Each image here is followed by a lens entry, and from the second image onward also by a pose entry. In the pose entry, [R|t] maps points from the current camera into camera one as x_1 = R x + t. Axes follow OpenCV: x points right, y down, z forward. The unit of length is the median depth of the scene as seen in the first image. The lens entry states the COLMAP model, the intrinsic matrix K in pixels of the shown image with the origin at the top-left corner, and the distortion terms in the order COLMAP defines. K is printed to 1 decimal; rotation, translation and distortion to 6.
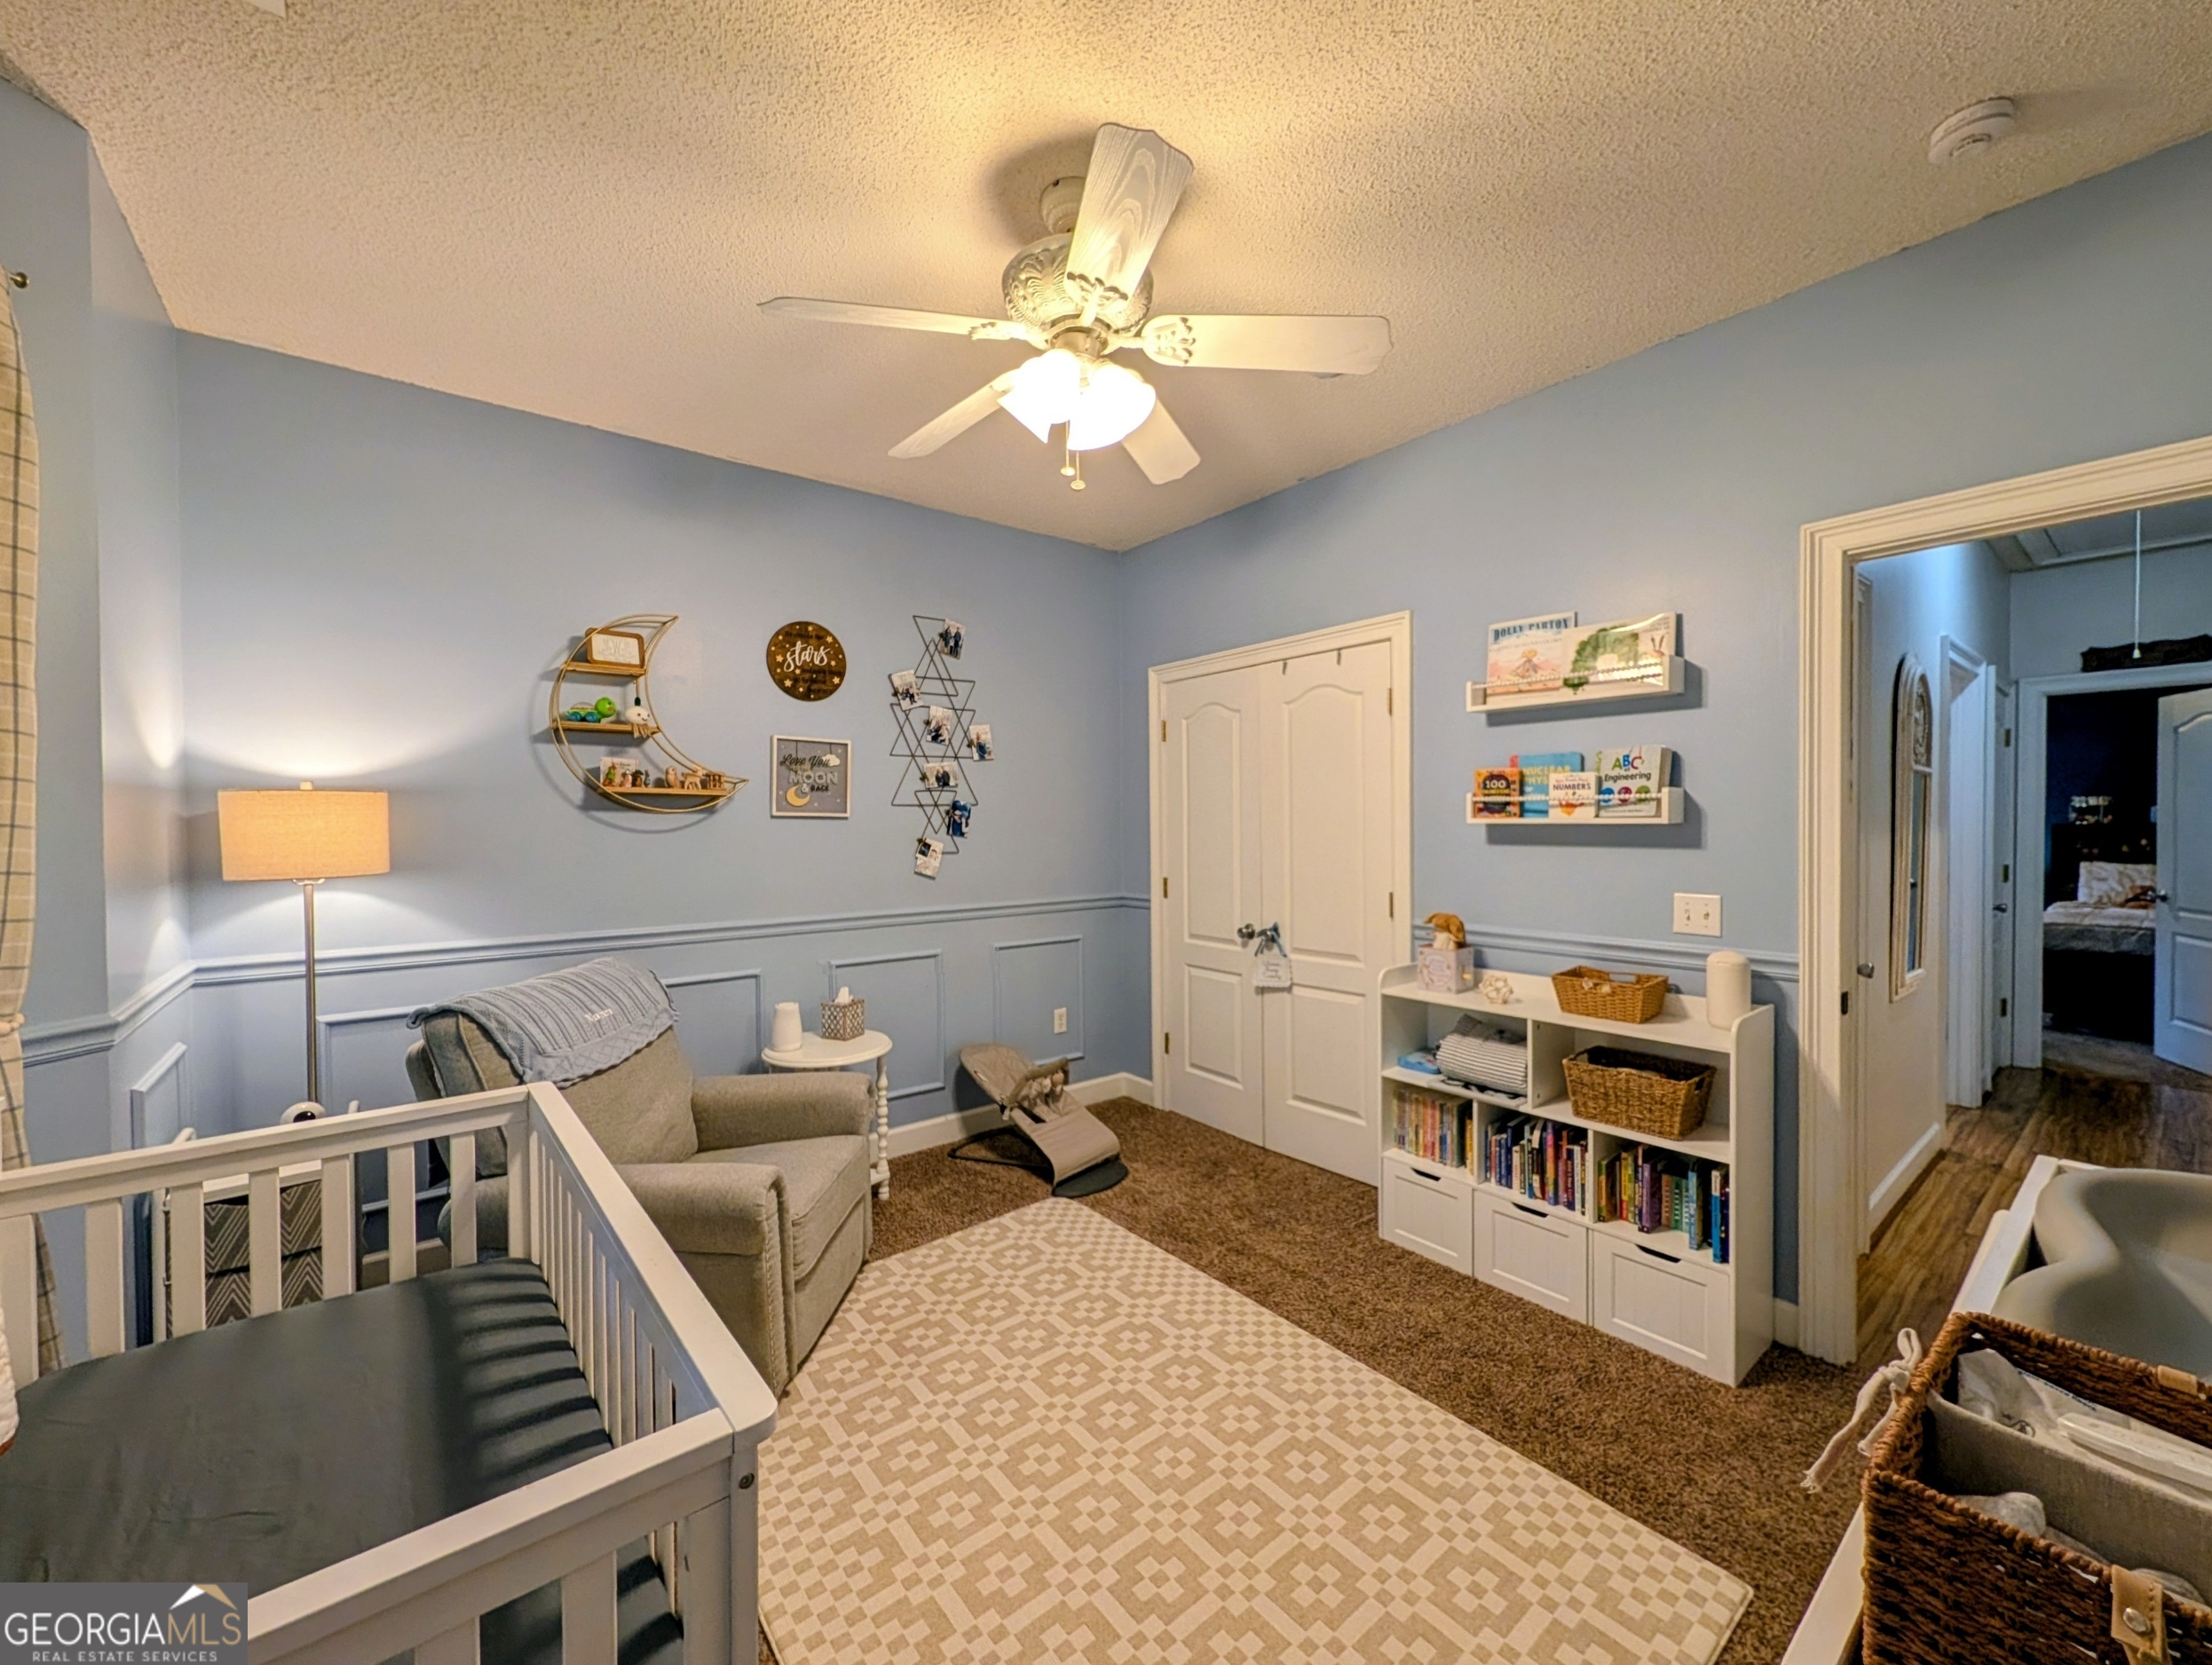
lens RADIAL K [[893.2, 0, 1095.6], [0, 893.2, 836.1], [0, 0, 1]] dist [0.001749, 0.001105]
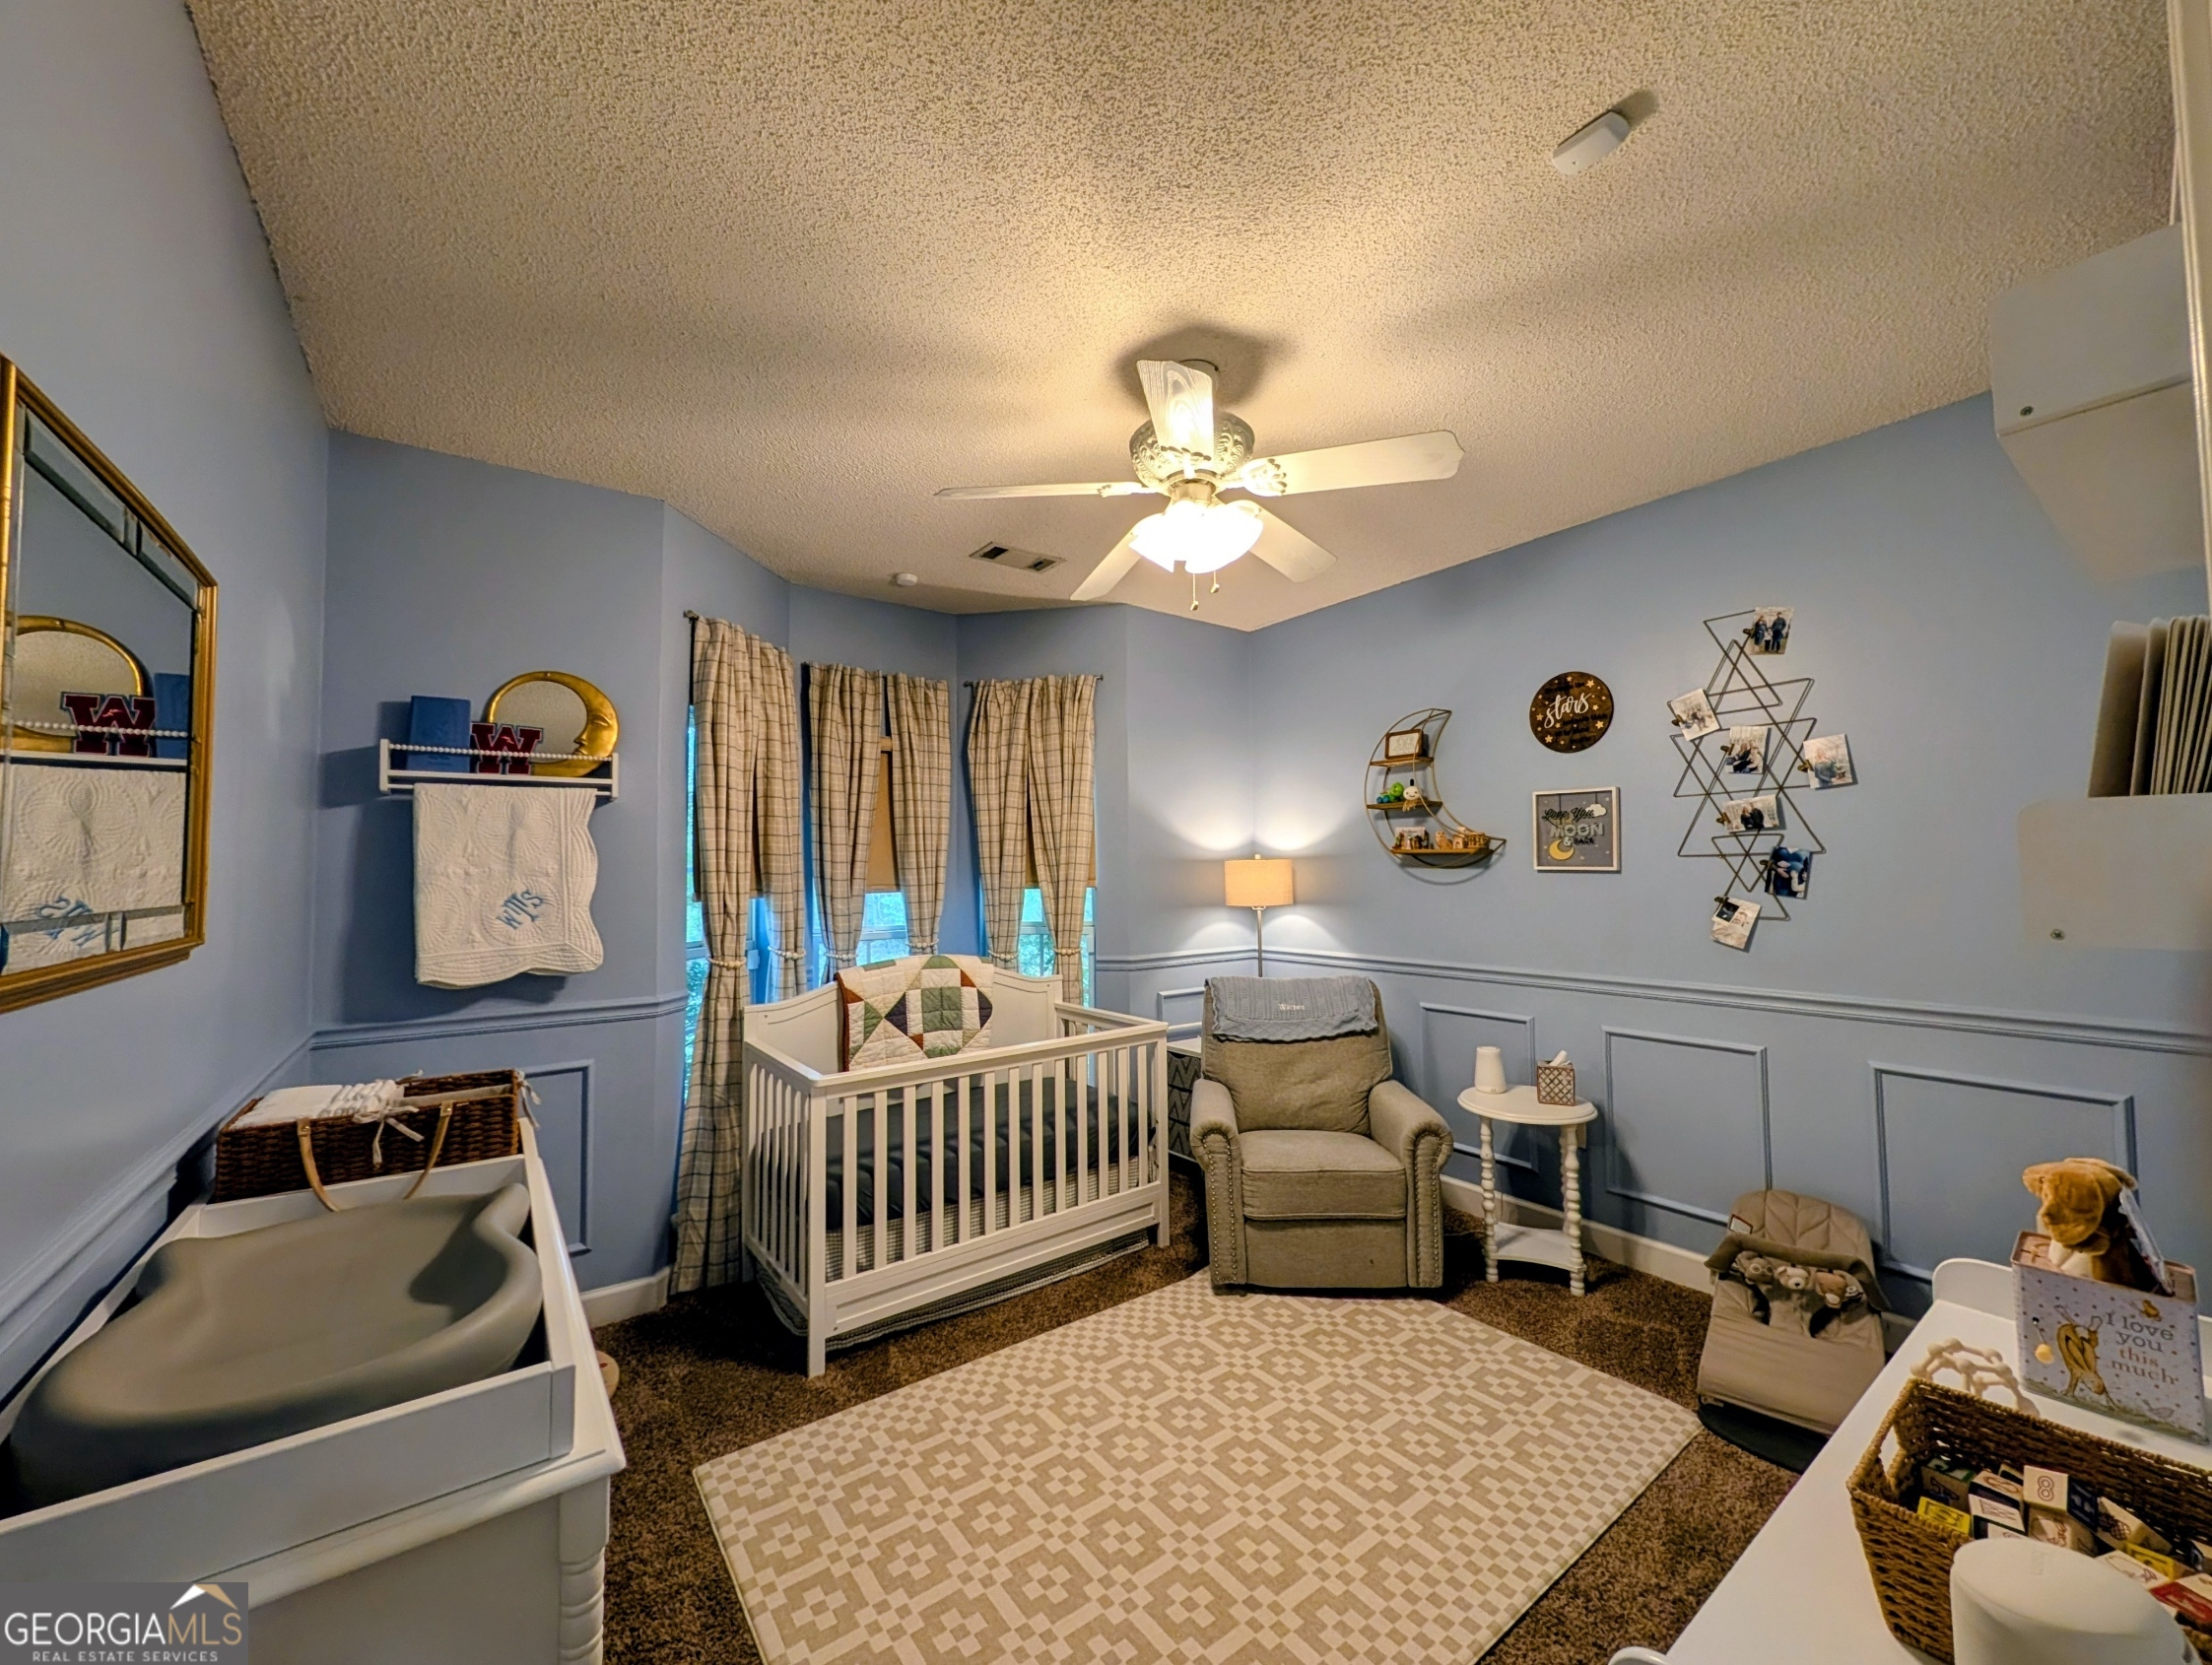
lens RADIAL K [[858.1, 0, 1100.1], [0, 858.1, 829.4], [0, 0, 1]] dist [-0.001819, 0.000127]
pose [[-0.057408, -0.042495, -0.997446, 0.600750], [-0.006057, 0.999090, -0.042216, -0.022246], [0.998332, 0.003618, -0.057613, 0.503591]]
